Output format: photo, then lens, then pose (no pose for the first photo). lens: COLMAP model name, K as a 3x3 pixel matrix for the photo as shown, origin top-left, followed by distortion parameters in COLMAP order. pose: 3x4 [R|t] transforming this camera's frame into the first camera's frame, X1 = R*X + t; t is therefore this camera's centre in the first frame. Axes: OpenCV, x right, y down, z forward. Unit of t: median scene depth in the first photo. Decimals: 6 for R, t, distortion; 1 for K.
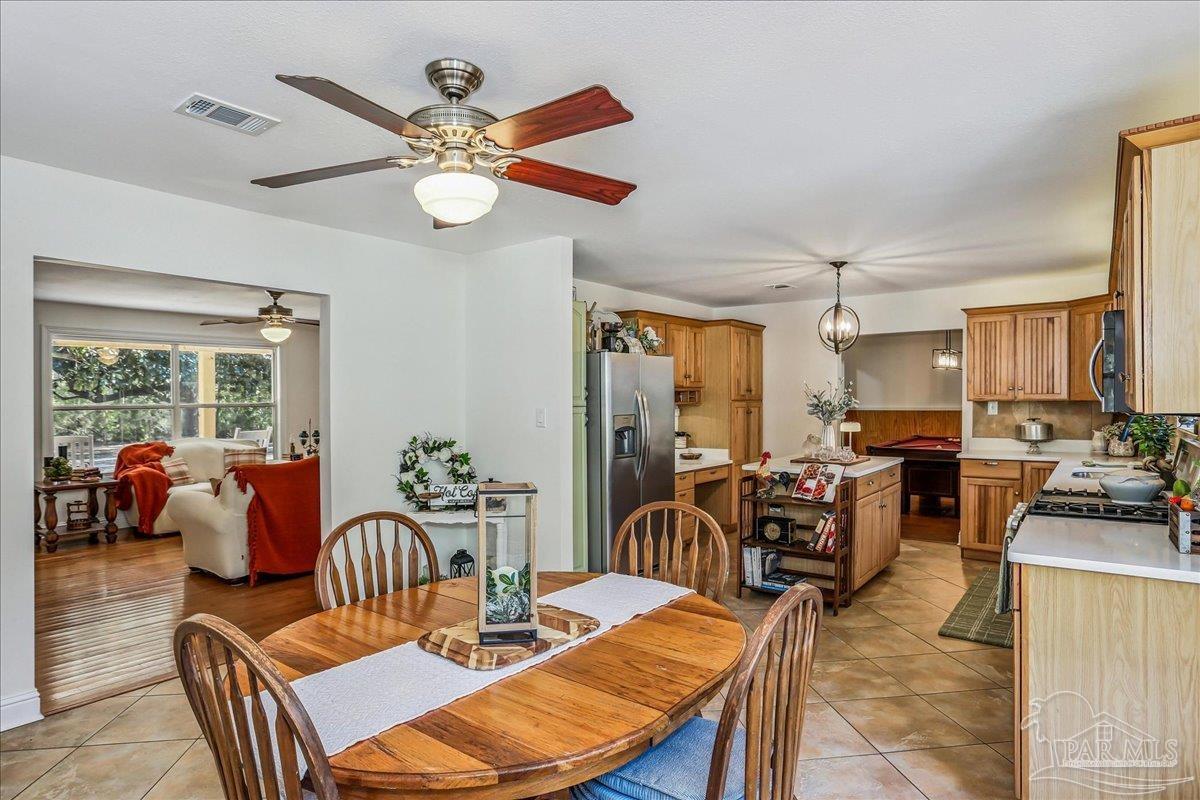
lens RADIAL K [[666.1, 0, 607.8], [0, 666.1, 404.1], [0, 0, 1]] dist [-0.064688, 0.044278]
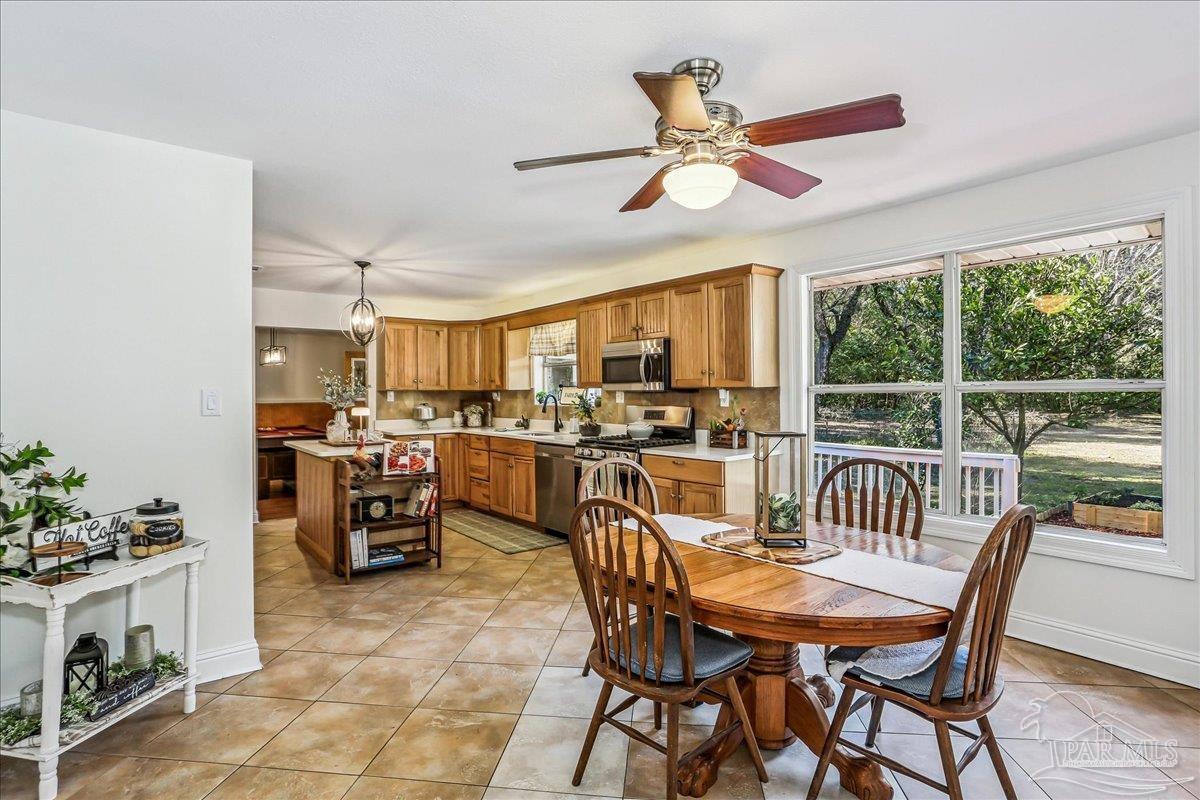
lens RADIAL K [[603.7, 0, 574.1], [0, 603.7, 399.1], [0, 0, 1]] dist [0.000288, 0.030050]
pose [[0.290652, -0.004774, 0.956817, -0.483207], [0.010368, 0.999945, 0.001839, 0.013991], [-0.956773, 0.009386, 0.290685, 0.344551]]
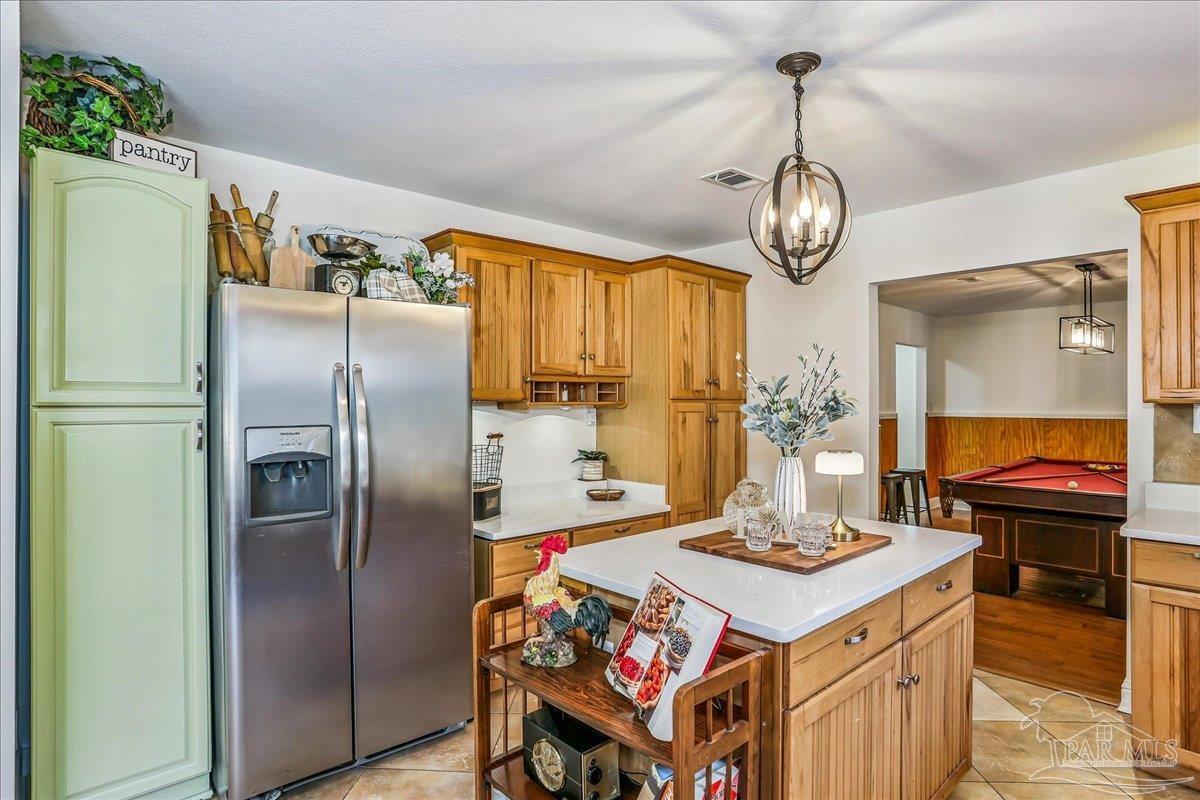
lens RADIAL K [[661.8, 0, 601.8], [0, 661.8, 391.1], [0, 0, 1]] dist [-0.070090, 0.043526]
pose [[0.986924, 0.004889, -0.161112, 0.275430], [-0.008498, 0.999728, -0.021717, -0.000019], [0.160962, 0.022803, 0.986697, 0.548489]]
